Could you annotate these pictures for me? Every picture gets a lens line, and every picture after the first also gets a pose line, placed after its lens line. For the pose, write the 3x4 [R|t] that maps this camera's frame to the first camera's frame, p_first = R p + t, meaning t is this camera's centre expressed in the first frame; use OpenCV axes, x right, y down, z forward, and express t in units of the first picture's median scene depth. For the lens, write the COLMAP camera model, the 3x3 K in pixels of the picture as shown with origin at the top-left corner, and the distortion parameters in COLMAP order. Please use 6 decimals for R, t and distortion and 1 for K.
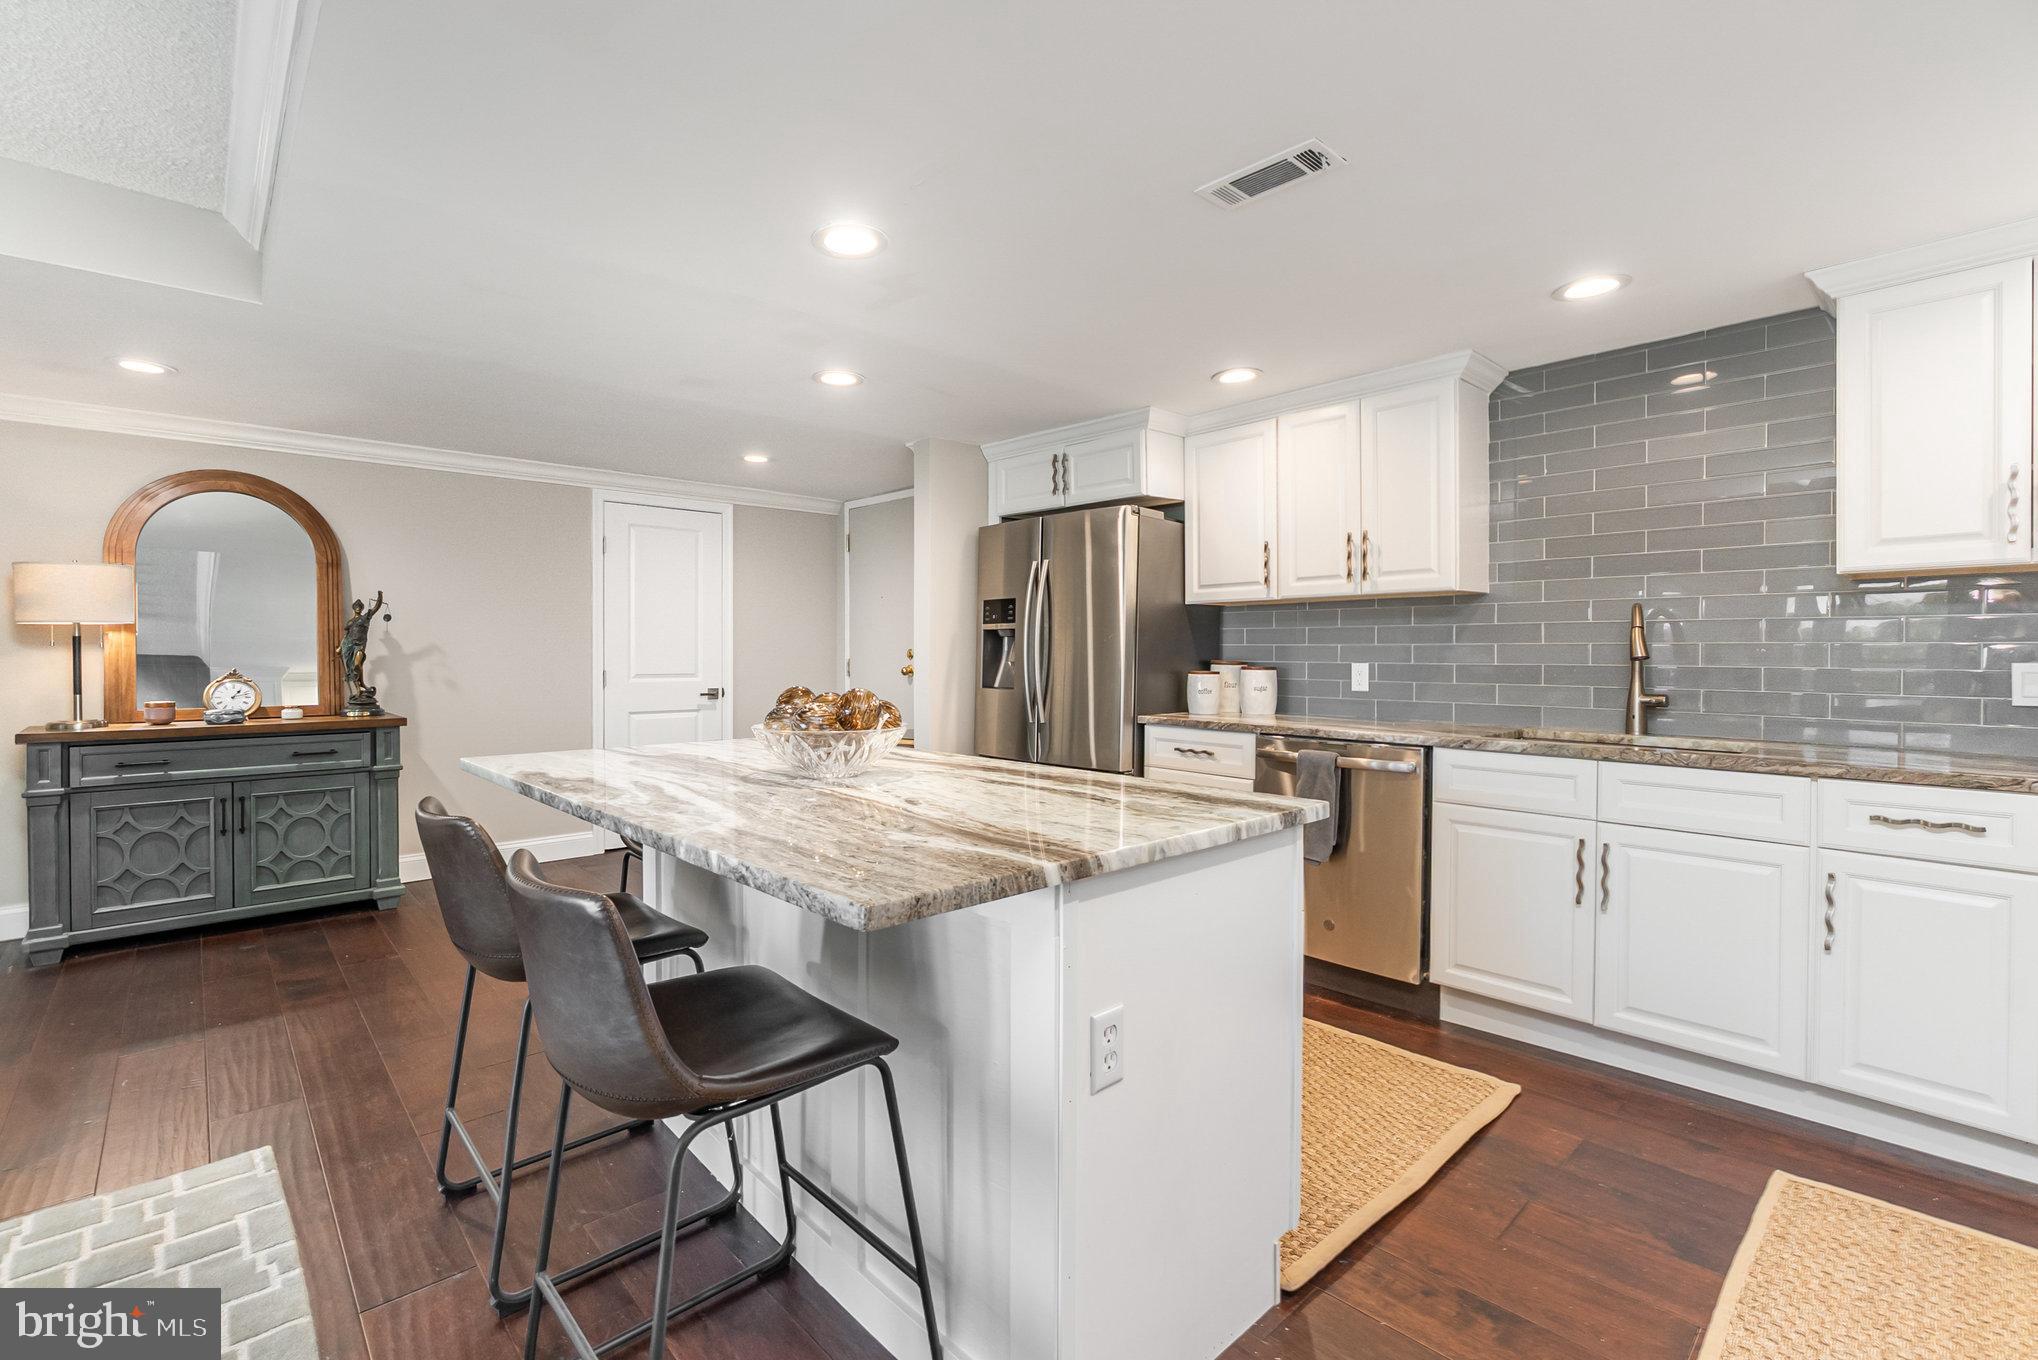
lens RADIAL K [[896.8, 0, 1014.5], [0, 896.8, 668.9], [0, 0, 1]] dist [-0.001364, 0.000132]
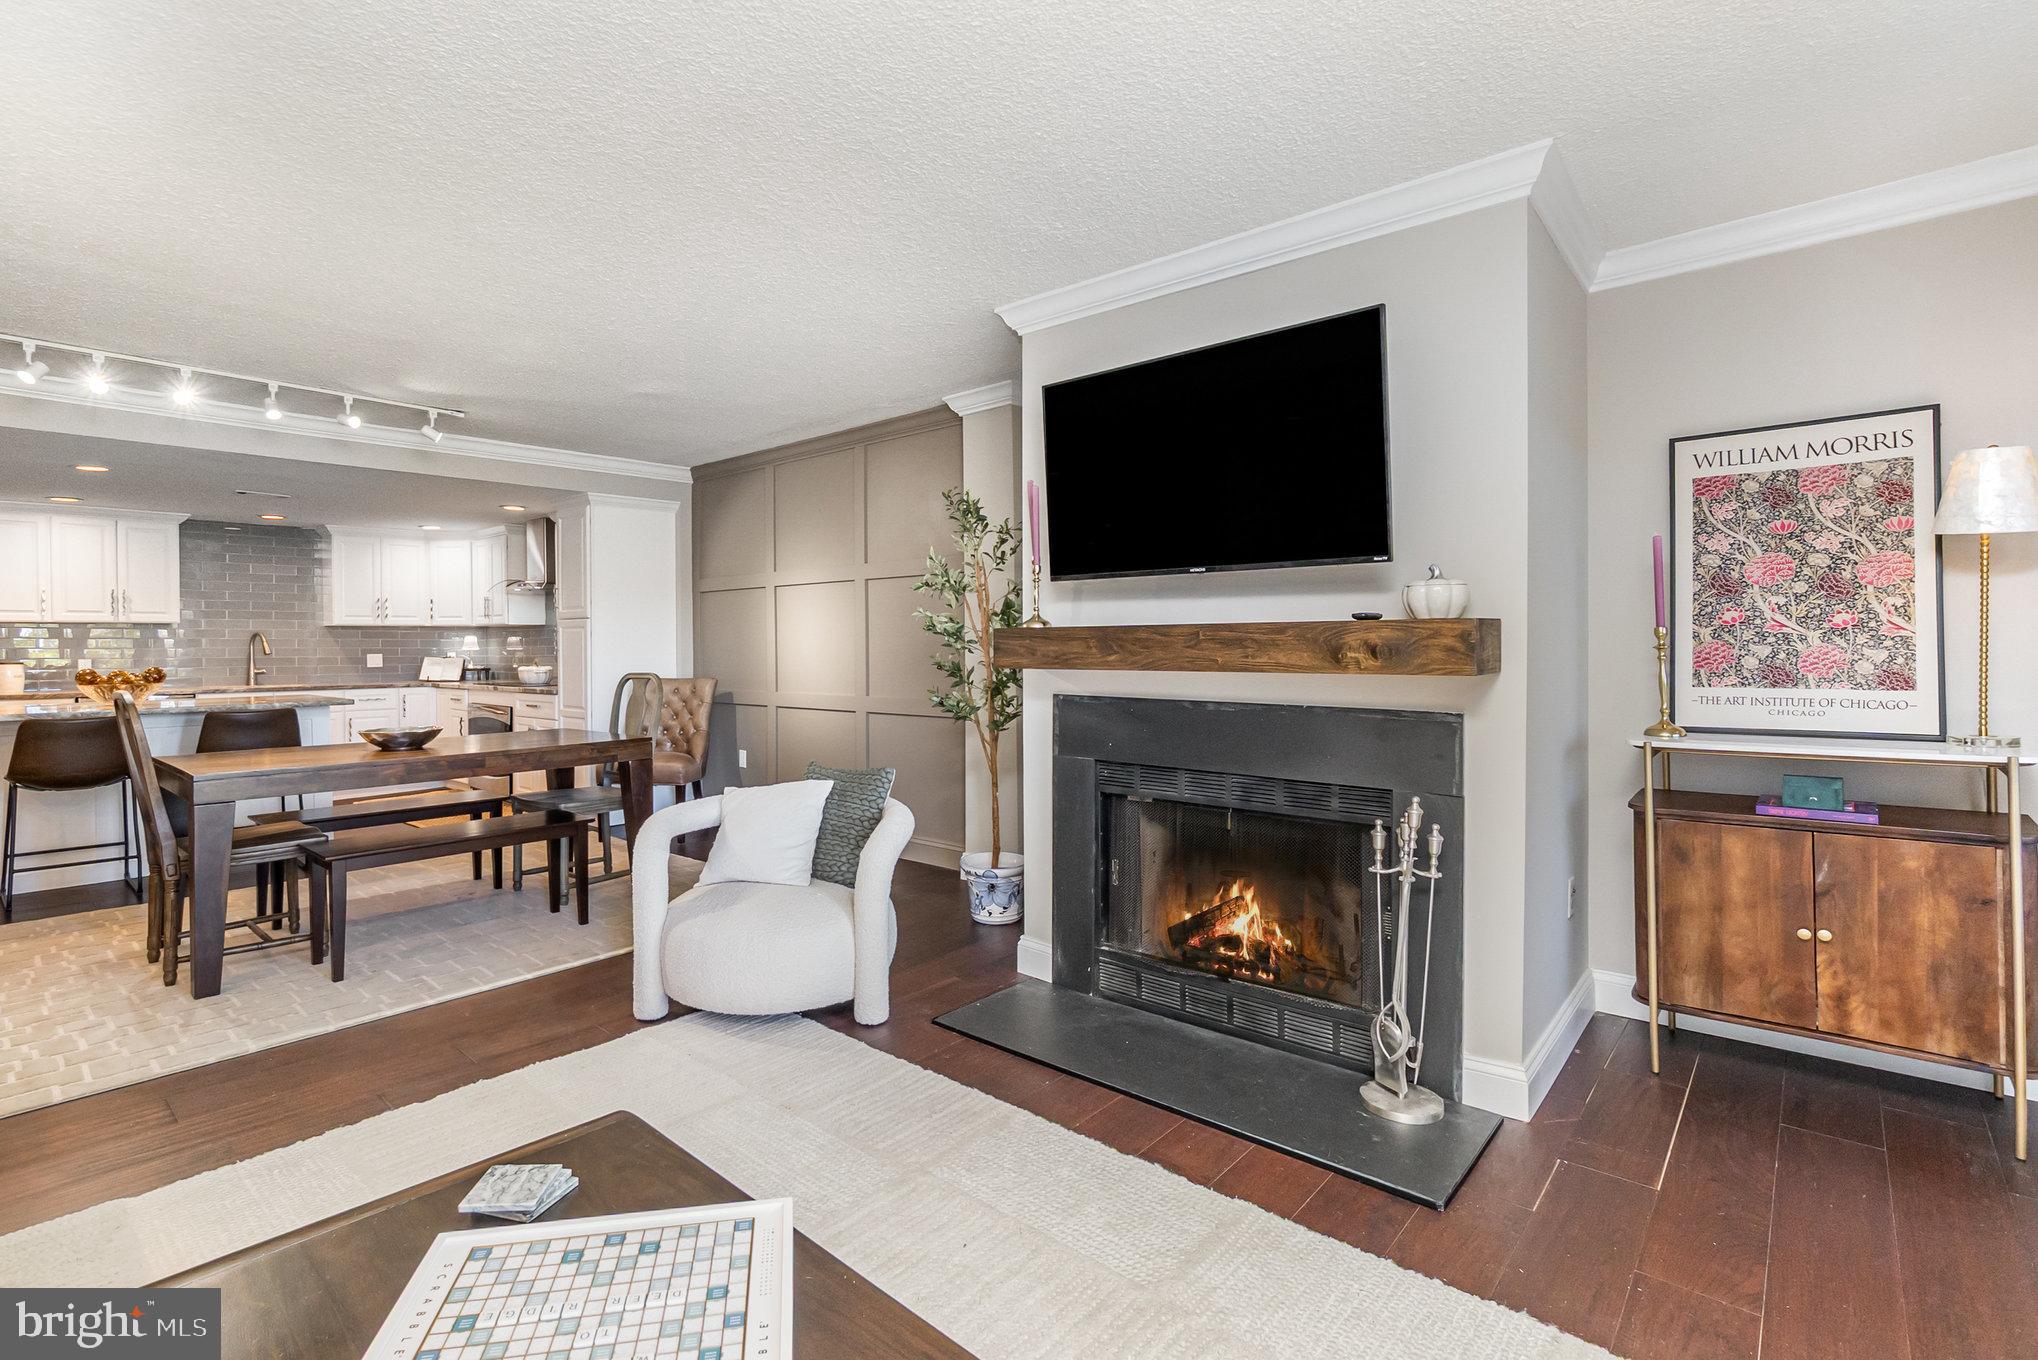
lens RADIAL K [[936.2, 0, 984.3], [0, 936.2, 637.5], [0, 0, 1]] dist [-0.000310, -0.000130]
pose [[-0.107271, 0.008501, 0.994194, -1.628877], [0.024765, 0.999676, -0.005876, 0.005205], [-0.993921, 0.023991, -0.107446, -0.561363]]
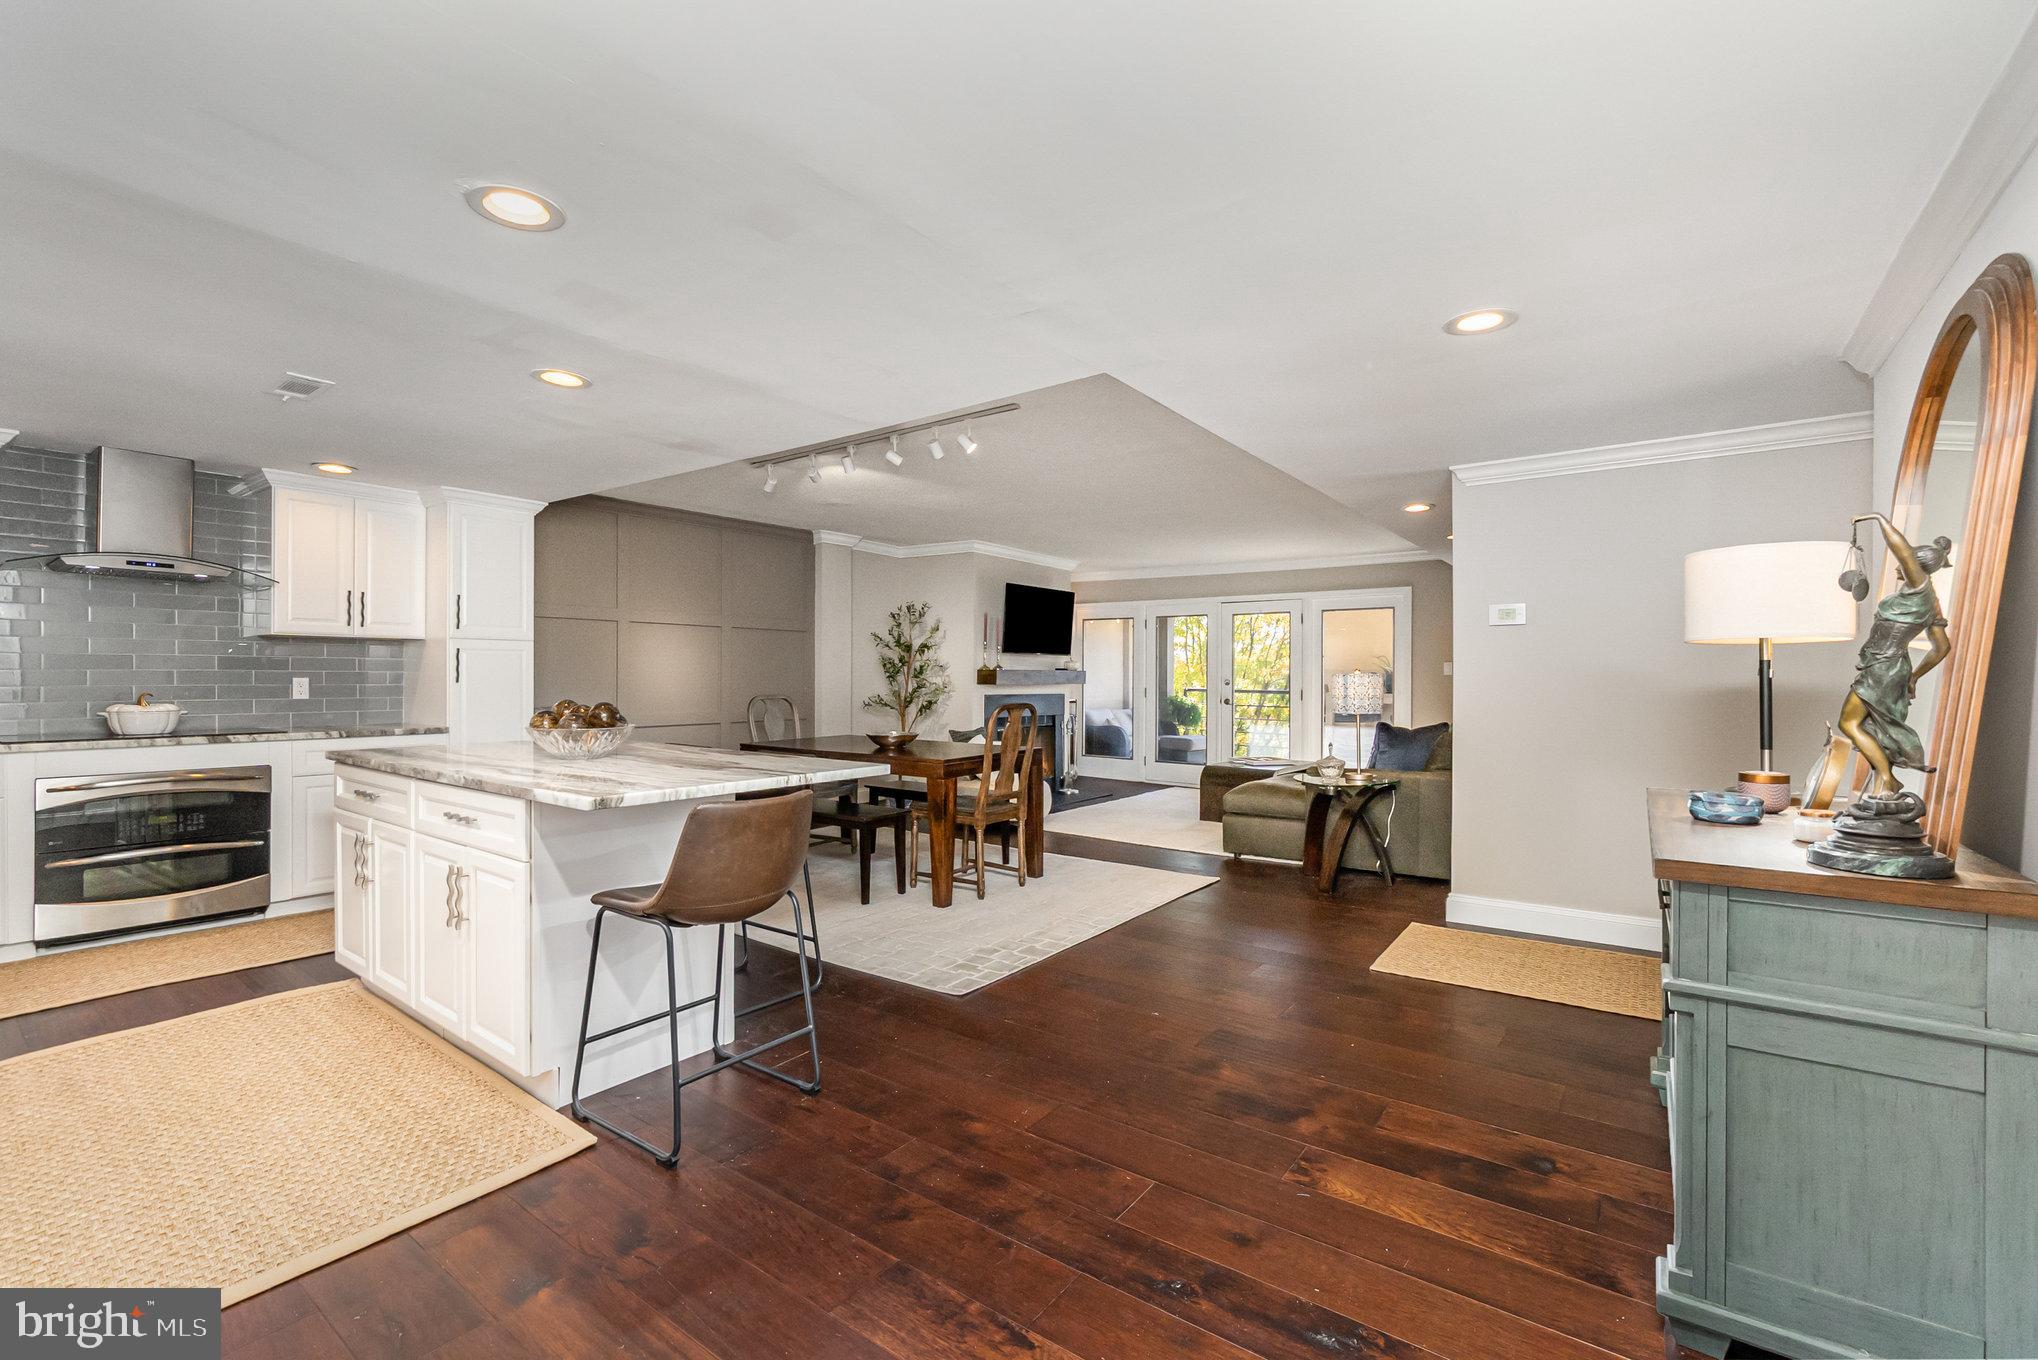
lens RADIAL K [[896.8, 0, 1014.5], [0, 896.8, 668.9], [0, 0, 1]] dist [-0.001364, 0.000132]
pose [[-0.979734, -0.006638, -0.200195, -0.367774], [-0.008993, 0.999901, 0.010857, -0.034253], [0.200103, 0.012437, -0.979696, 1.529980]]
